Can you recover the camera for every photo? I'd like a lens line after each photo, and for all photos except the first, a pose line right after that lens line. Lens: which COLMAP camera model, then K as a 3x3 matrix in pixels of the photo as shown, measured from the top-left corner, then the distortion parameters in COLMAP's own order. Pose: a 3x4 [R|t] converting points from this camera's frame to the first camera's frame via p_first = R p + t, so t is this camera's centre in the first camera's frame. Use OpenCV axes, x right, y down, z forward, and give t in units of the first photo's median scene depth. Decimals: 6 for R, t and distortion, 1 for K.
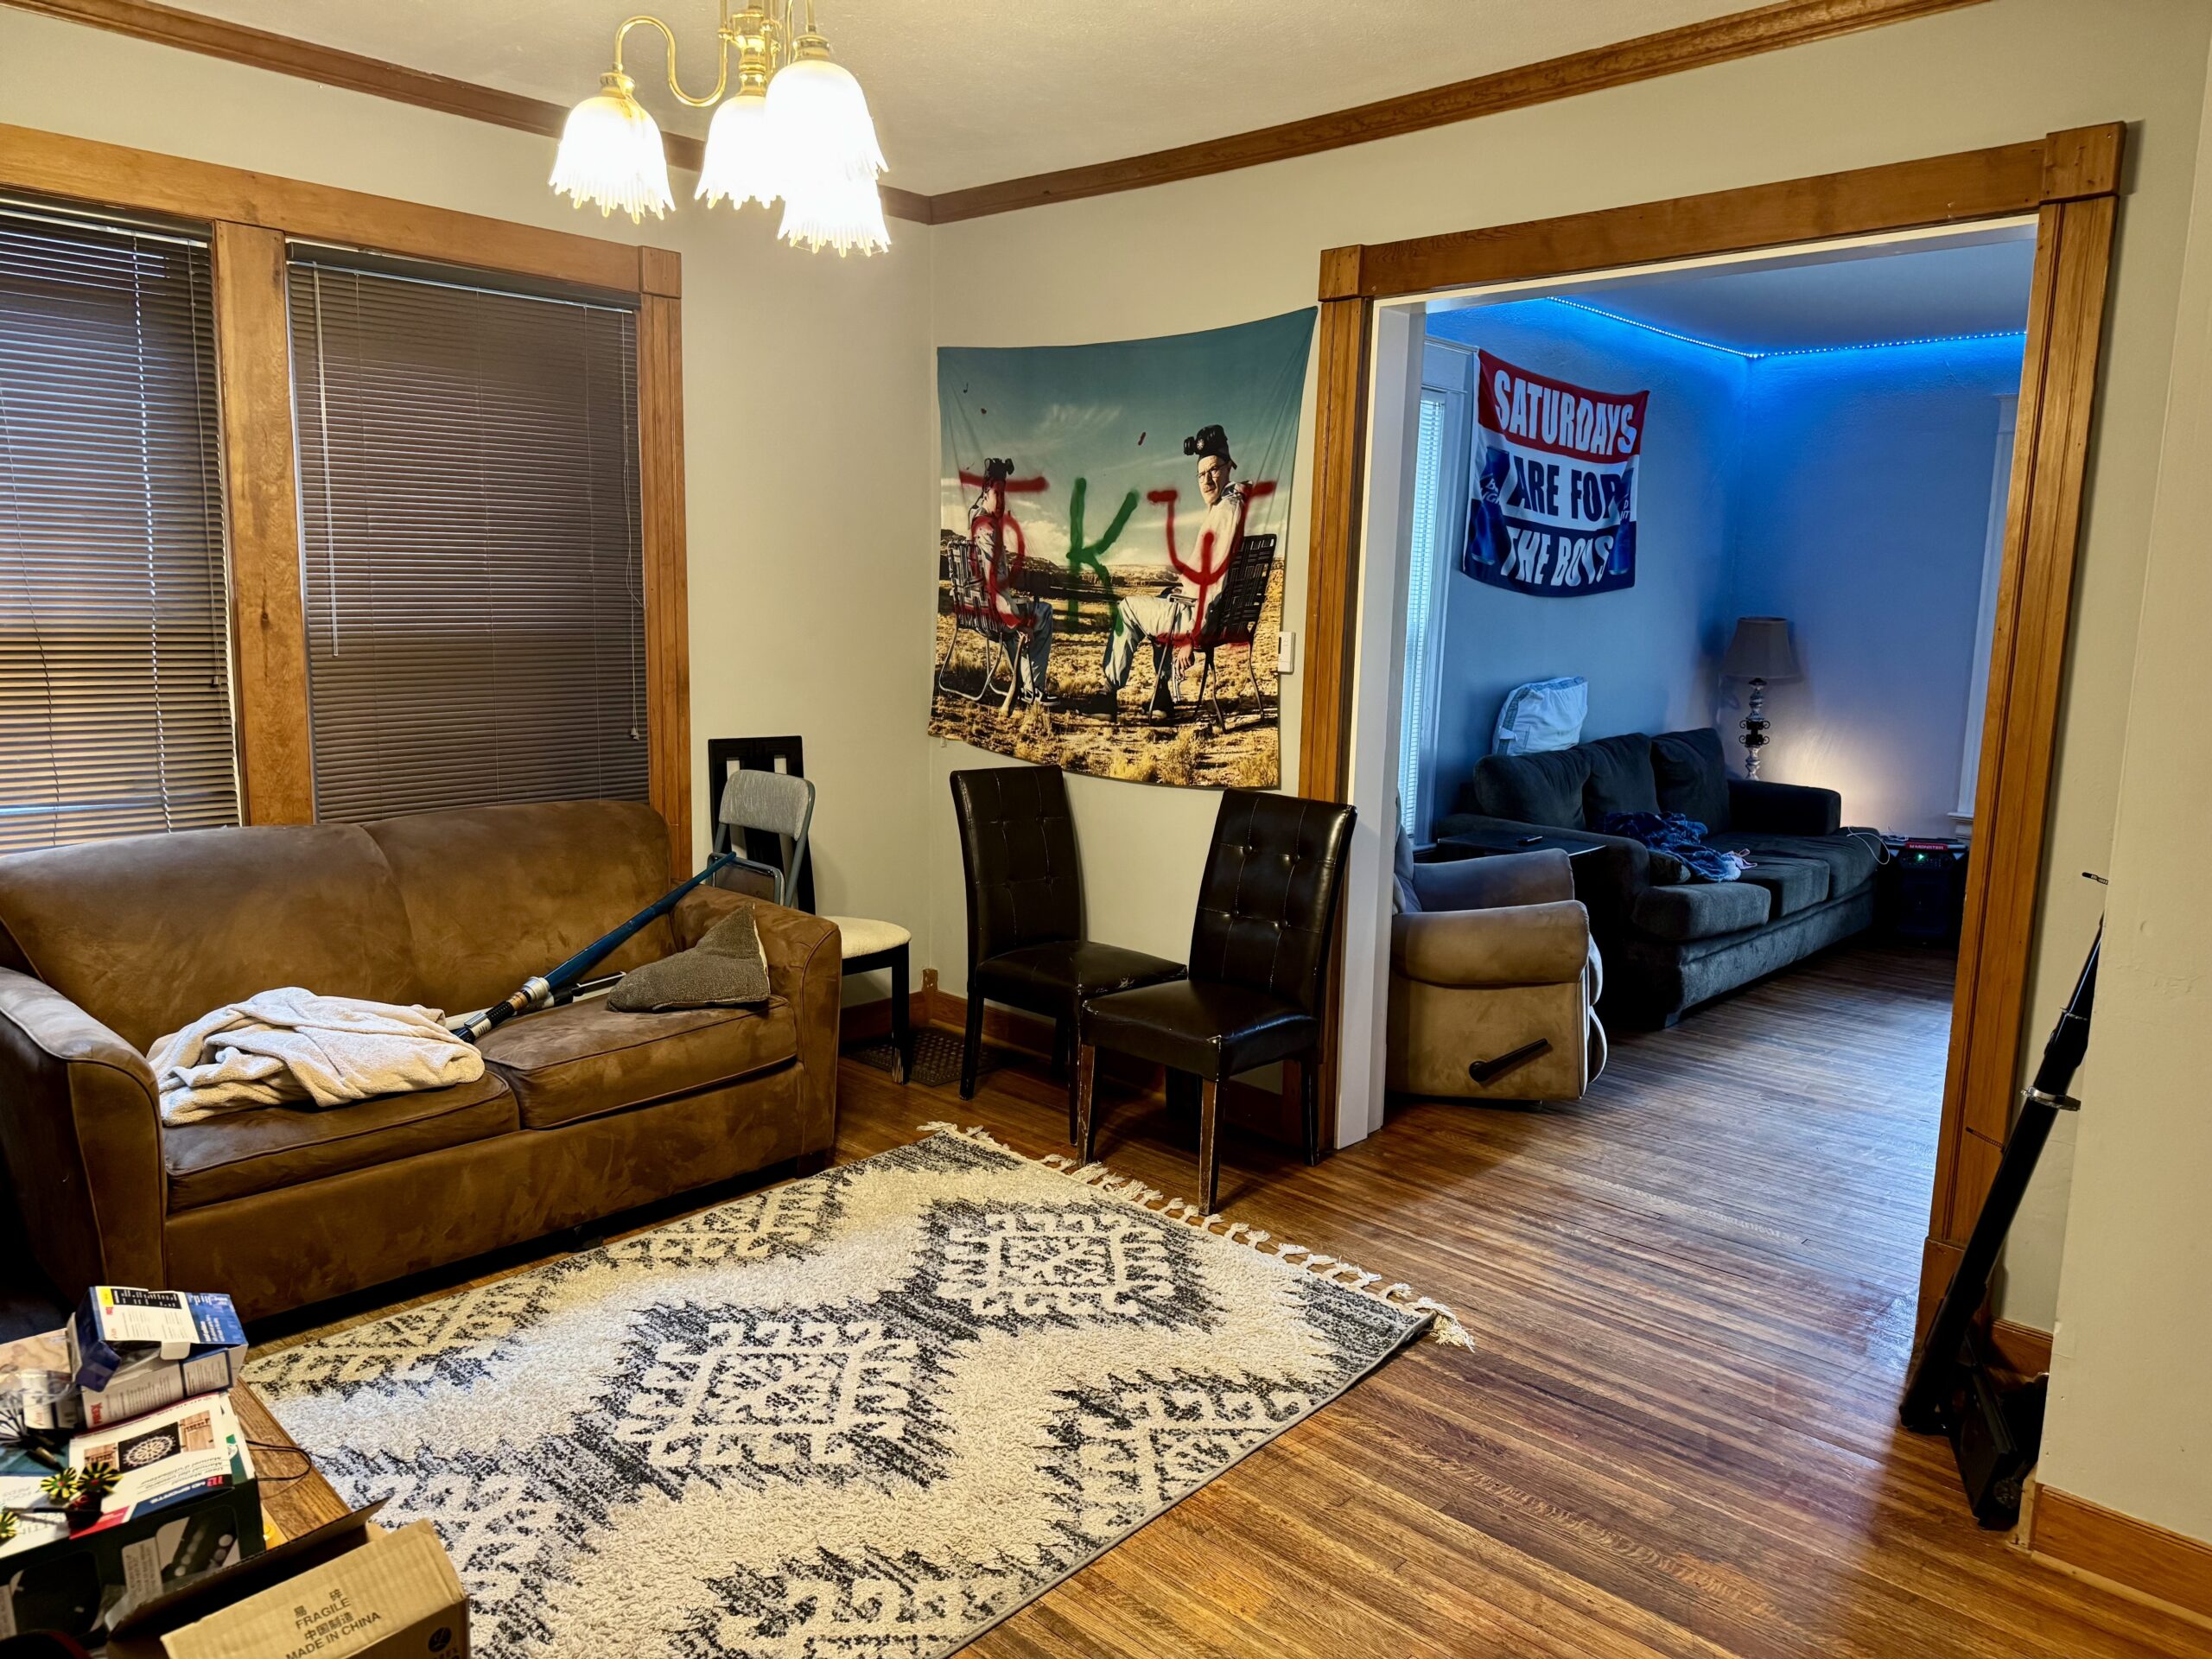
lens RADIAL K [[1547.3, 0, 1106.0], [0, 1547.3, 829.5], [0, 0, 1]] dist [0.156638, -0.000623]
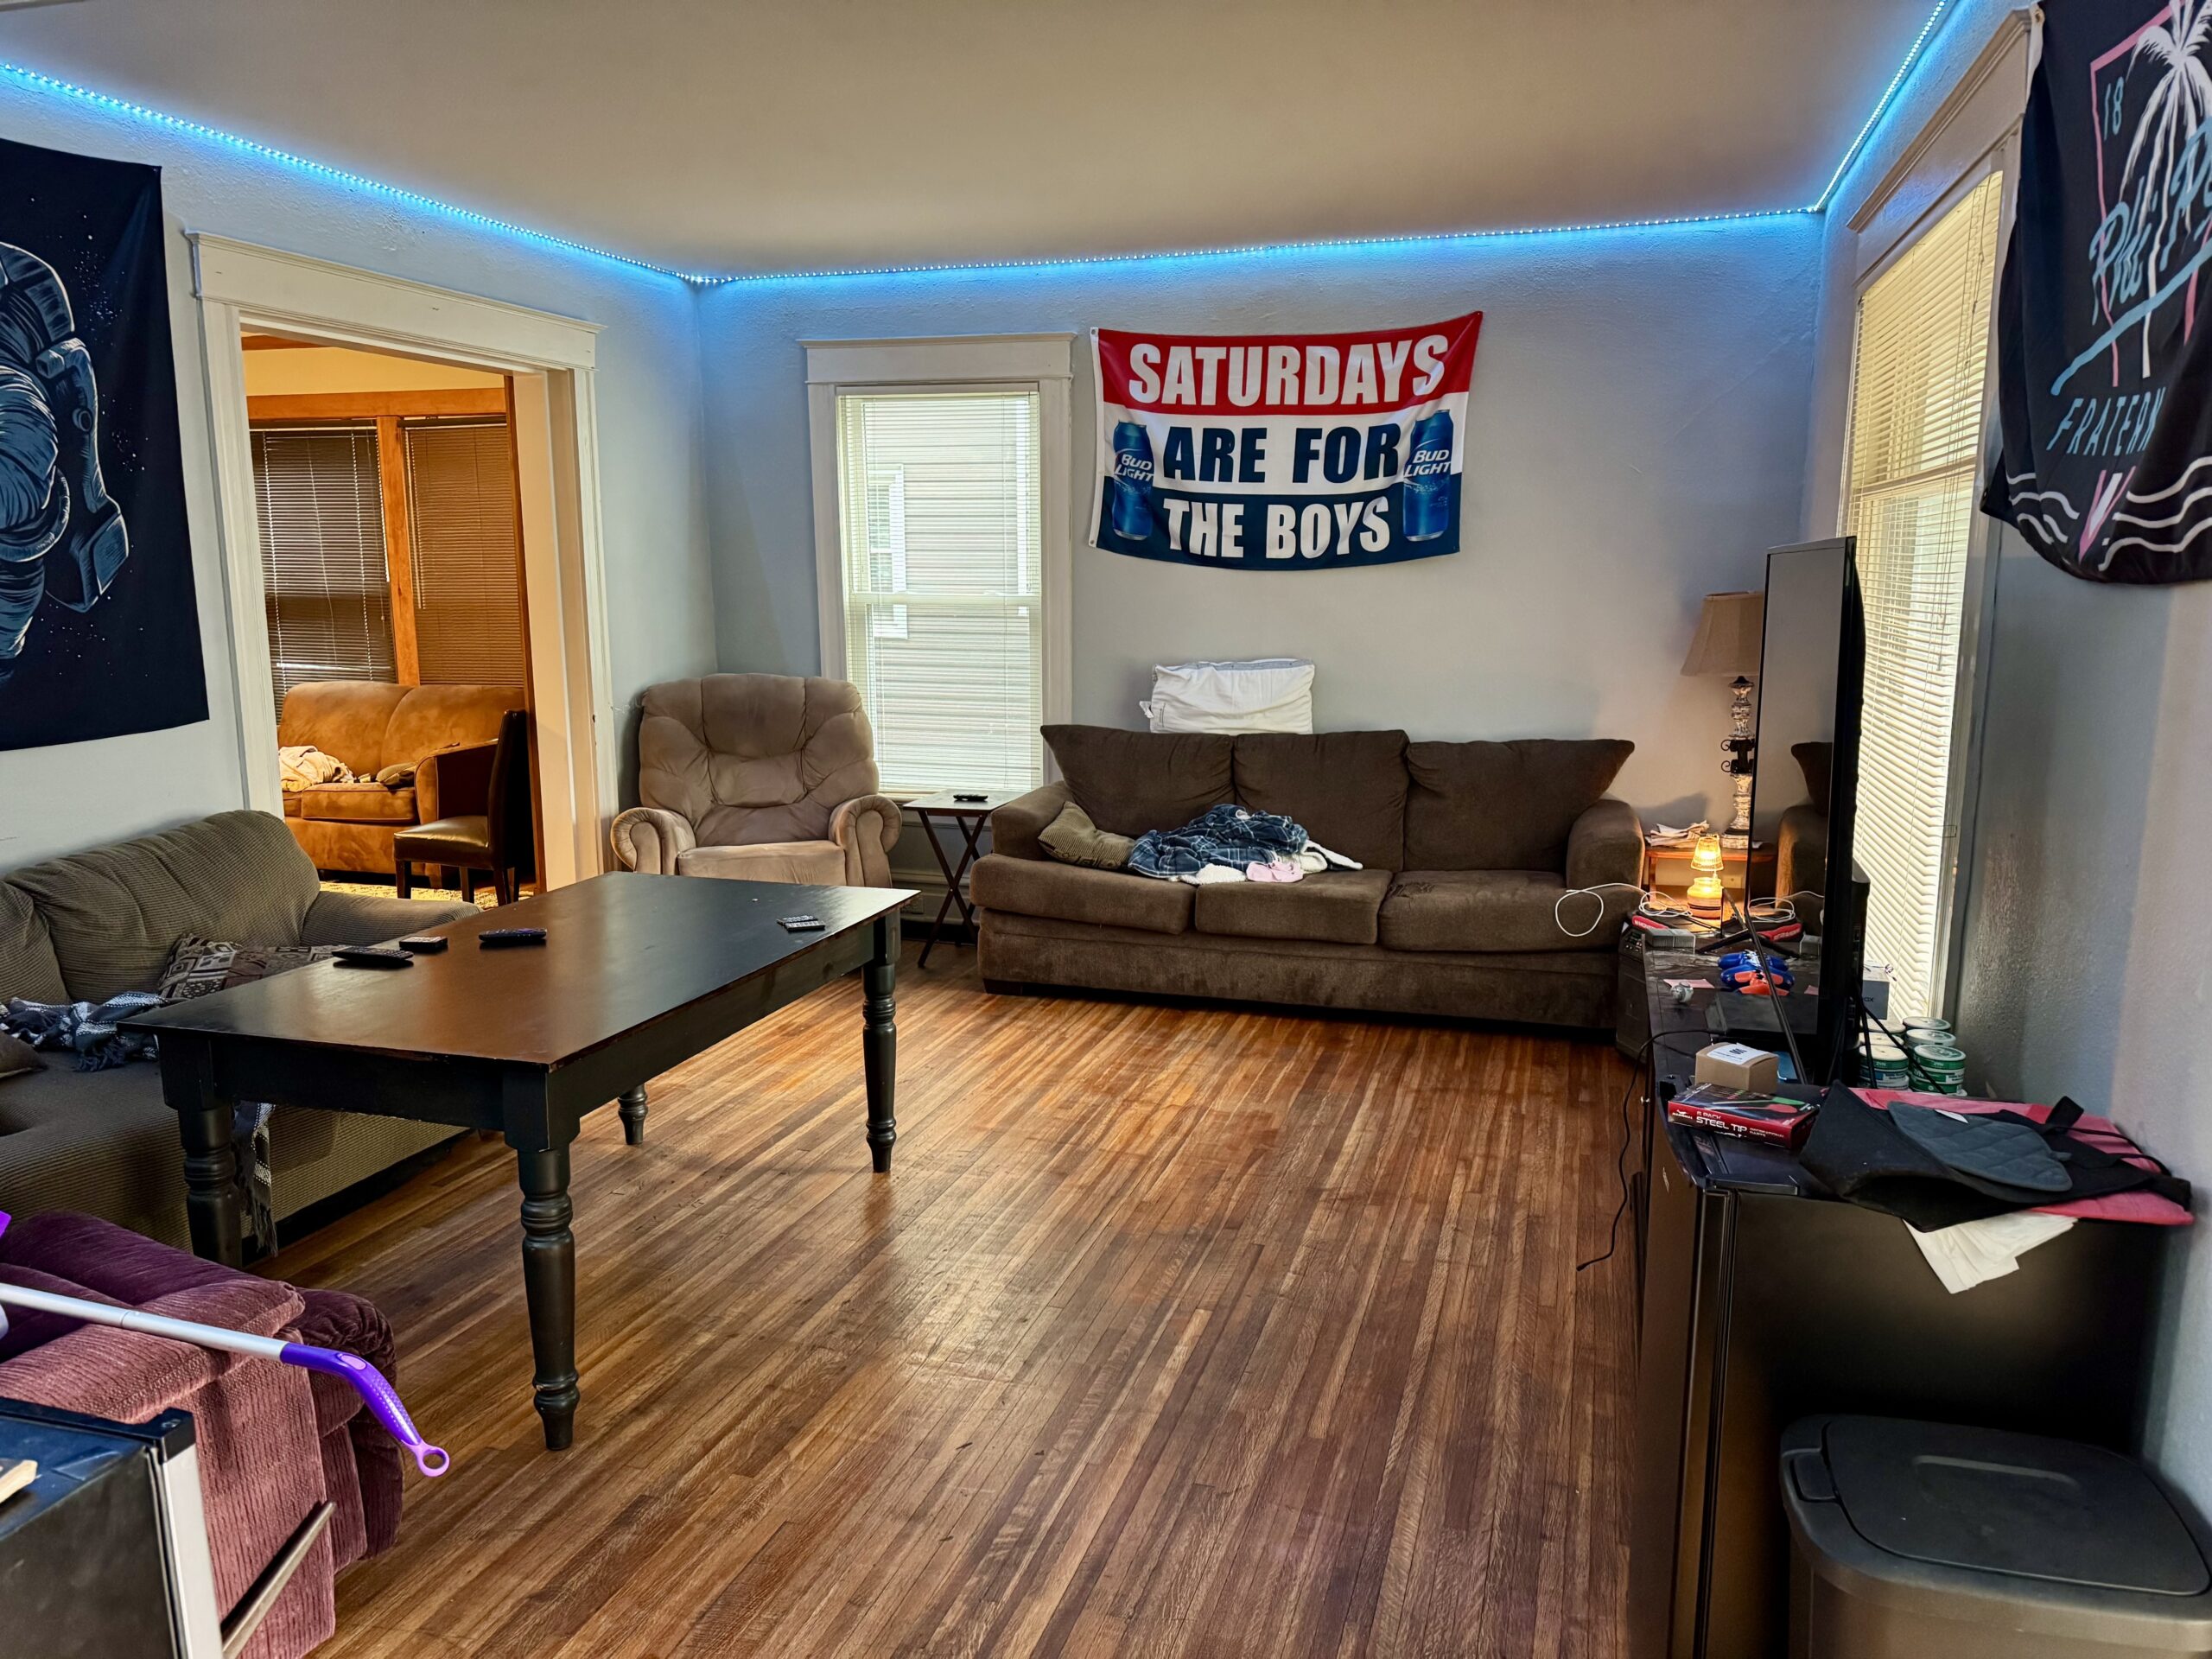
lens RADIAL K [[1547.3, 0, 1106.0], [0, 1547.3, 829.5], [0, 0, 1]] dist [0.156638, -0.000623]
pose [[0.429970, 0.127713, -0.893765, 1.109521], [-0.124945, 0.988836, 0.081190, -0.061675], [0.894156, 0.076762, 0.441127, 0.539294]]
